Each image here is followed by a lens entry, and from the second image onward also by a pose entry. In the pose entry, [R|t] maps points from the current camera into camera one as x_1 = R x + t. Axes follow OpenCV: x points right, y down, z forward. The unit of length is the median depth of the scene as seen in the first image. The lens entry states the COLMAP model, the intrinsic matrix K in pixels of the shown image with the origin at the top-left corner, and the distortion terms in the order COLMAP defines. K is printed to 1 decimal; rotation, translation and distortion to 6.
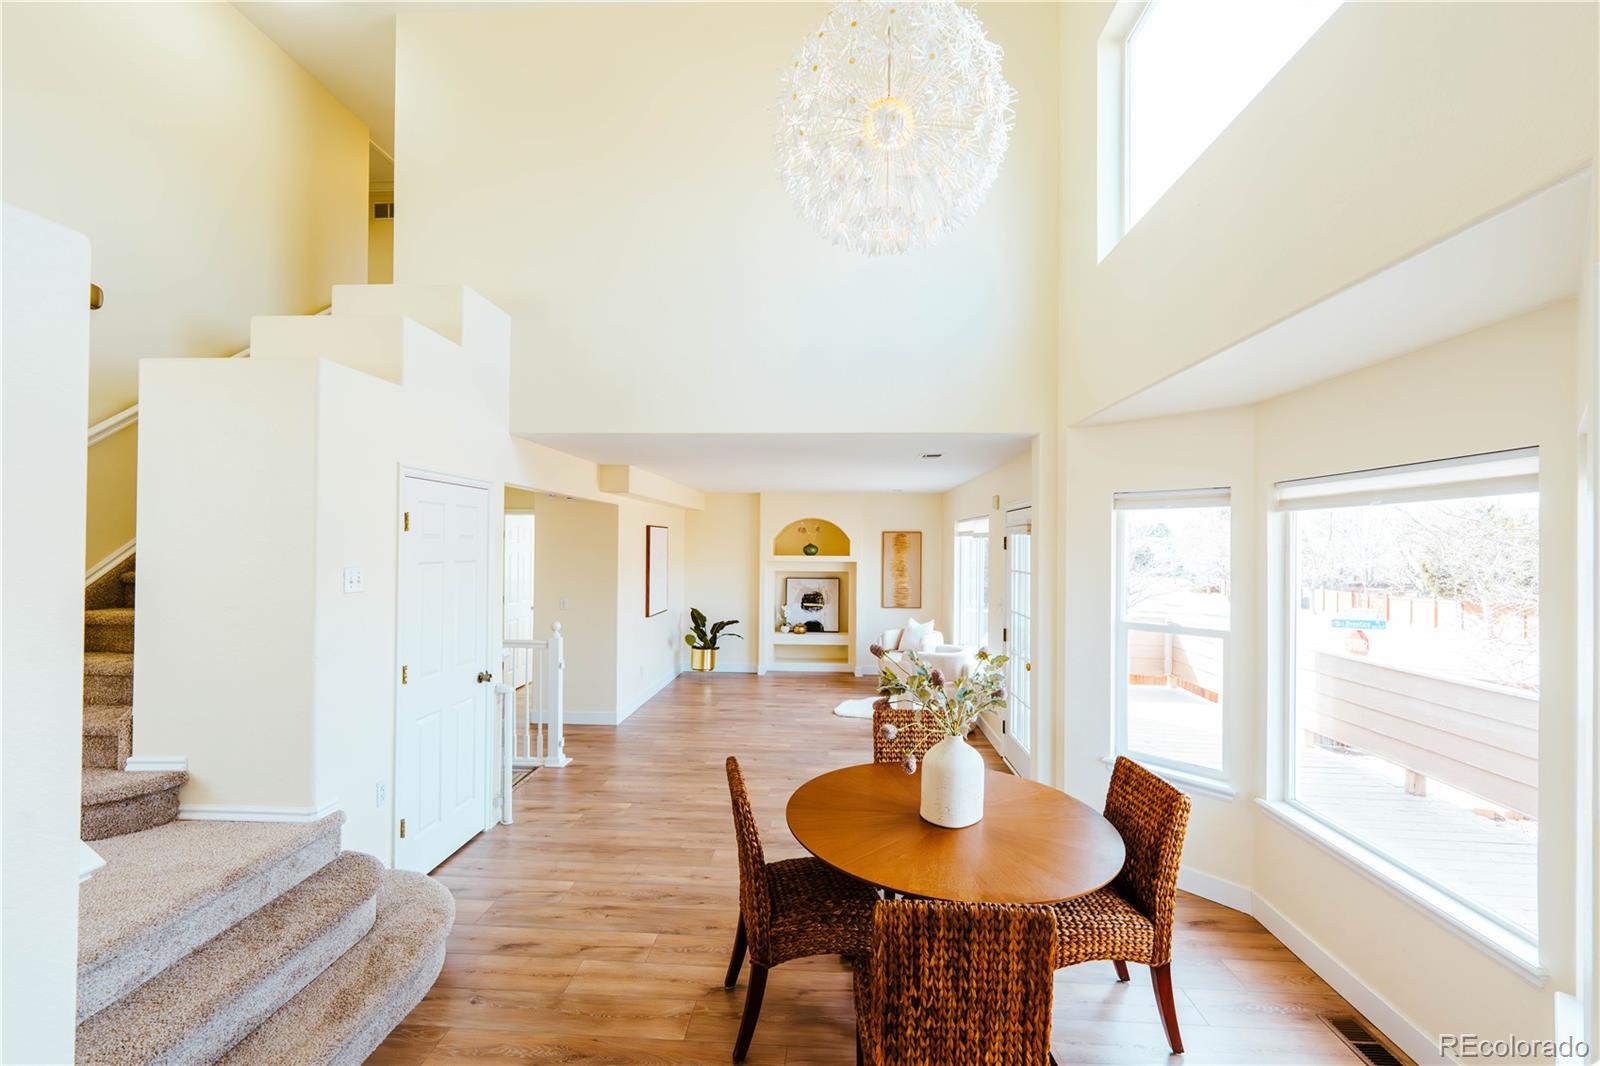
lens RADIAL K [[645.1, 0, 796.8], [0, 645.1, 539.7], [0, 0, 1]] dist [0.000976, -0.000454]
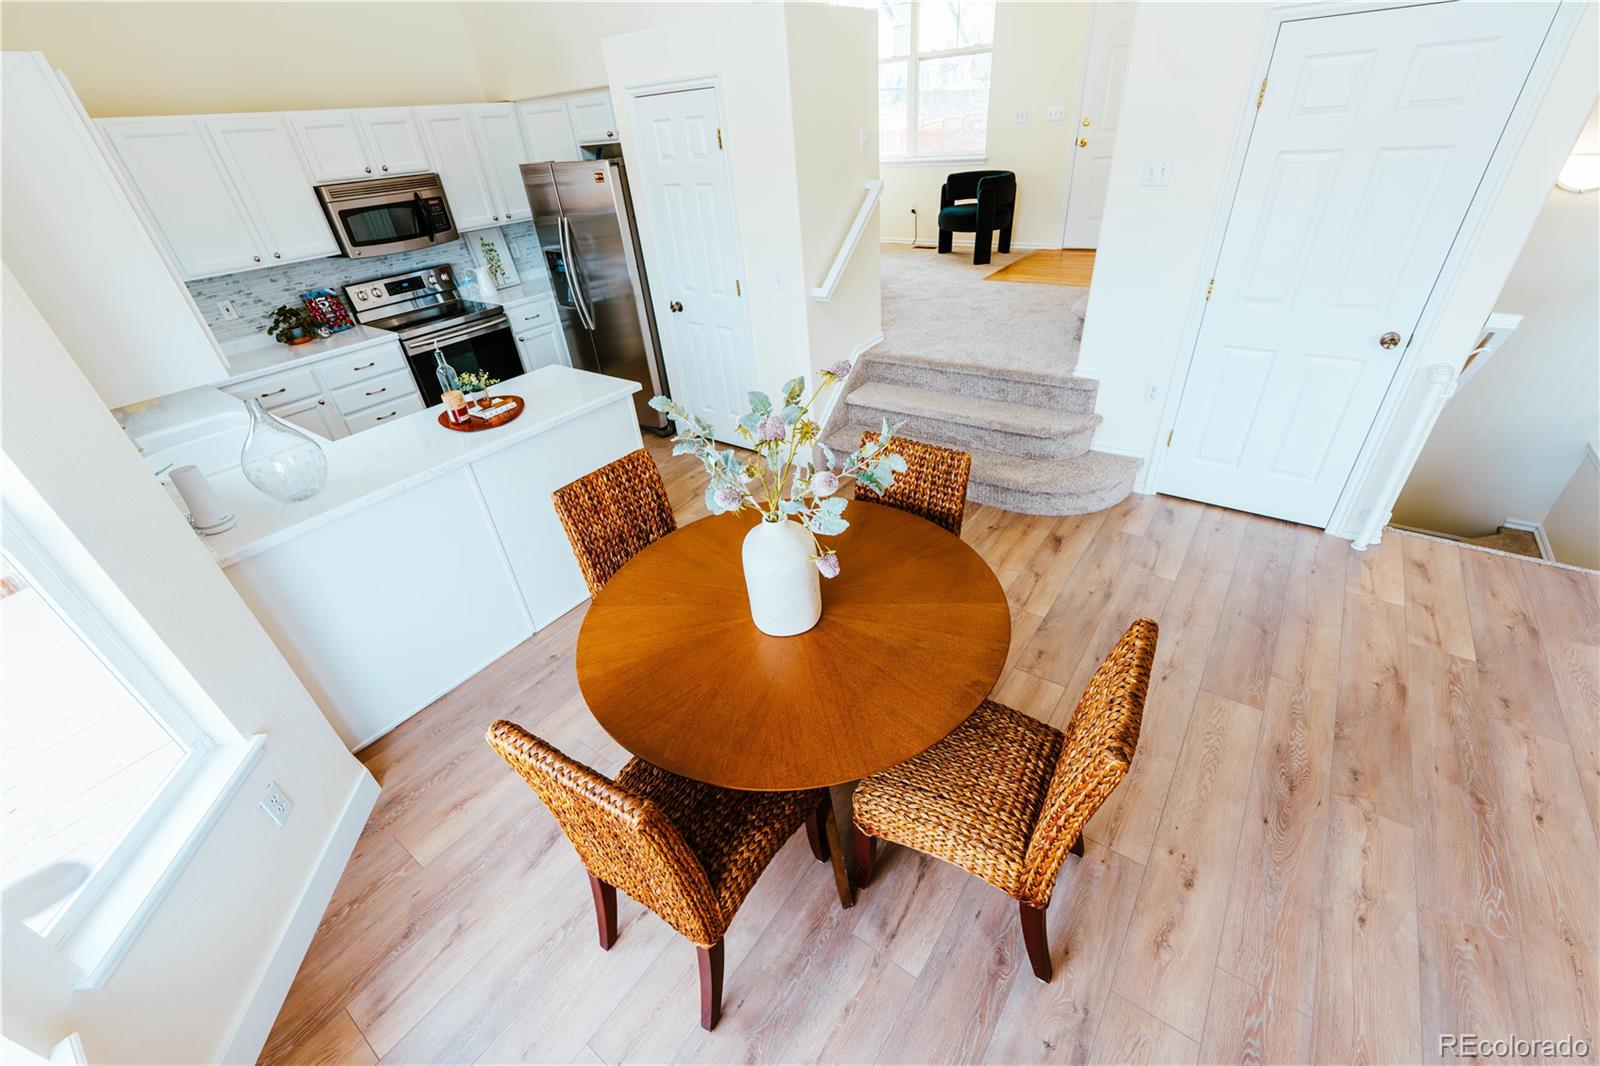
lens RADIAL K [[645.1, 0, 802.1], [0, 645.1, 543.6], [0, 0, 1]] dist [0.000976, -0.000454]
pose [[-0.542477, 0.488652, -0.683329, 0.314831], [0.072811, 0.837706, 0.541245, -0.017951], [0.836909, 0.243860, -0.490016, 0.609195]]
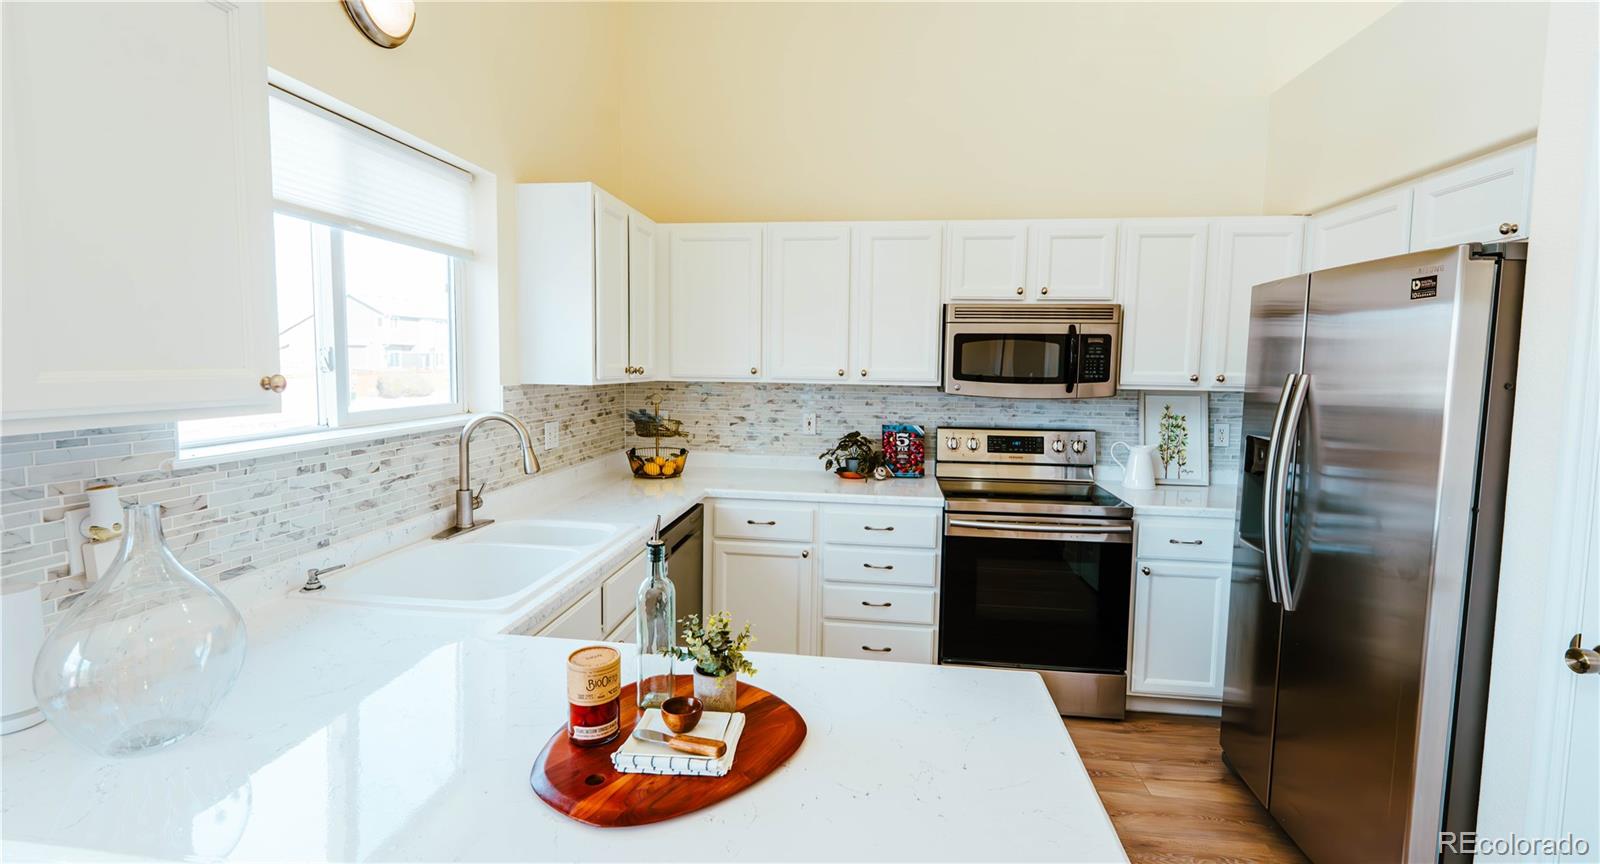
lens RADIAL K [[684.1, 0, 798.6], [0, 684.1, 418.0], [0, 0, 1]] dist [-0.009400, -0.000306]
pose [[-0.997256, -0.027738, 0.068645, 0.003376], [-0.022268, 0.996611, 0.079193, 0.051832], [-0.070608, 0.077447, -0.994493, 0.293751]]
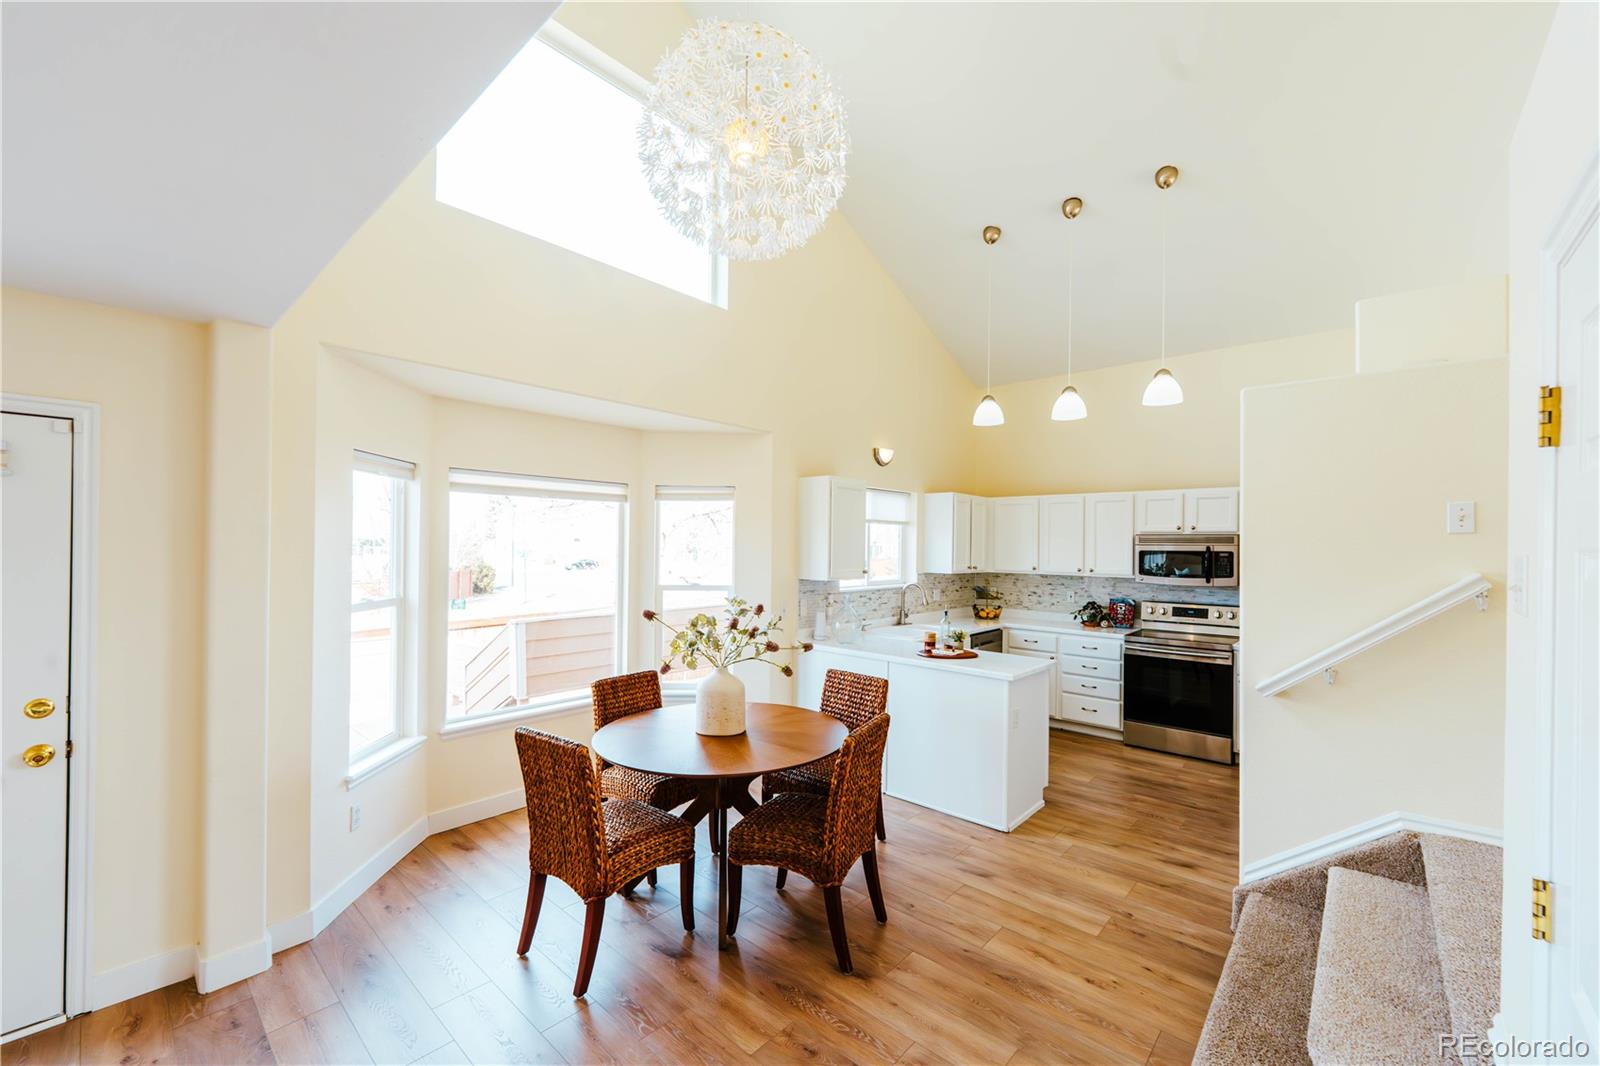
lens RADIAL K [[645.1, 0, 795.8], [0, 645.1, 538.8], [0, 0, 1]] dist [0.000976, -0.000454]
pose [[-0.778776, -0.011153, 0.627203, -0.302436], [-0.020145, 0.999771, -0.007235, 0.023754], [-0.626978, -0.018270, -0.778822, 0.851849]]
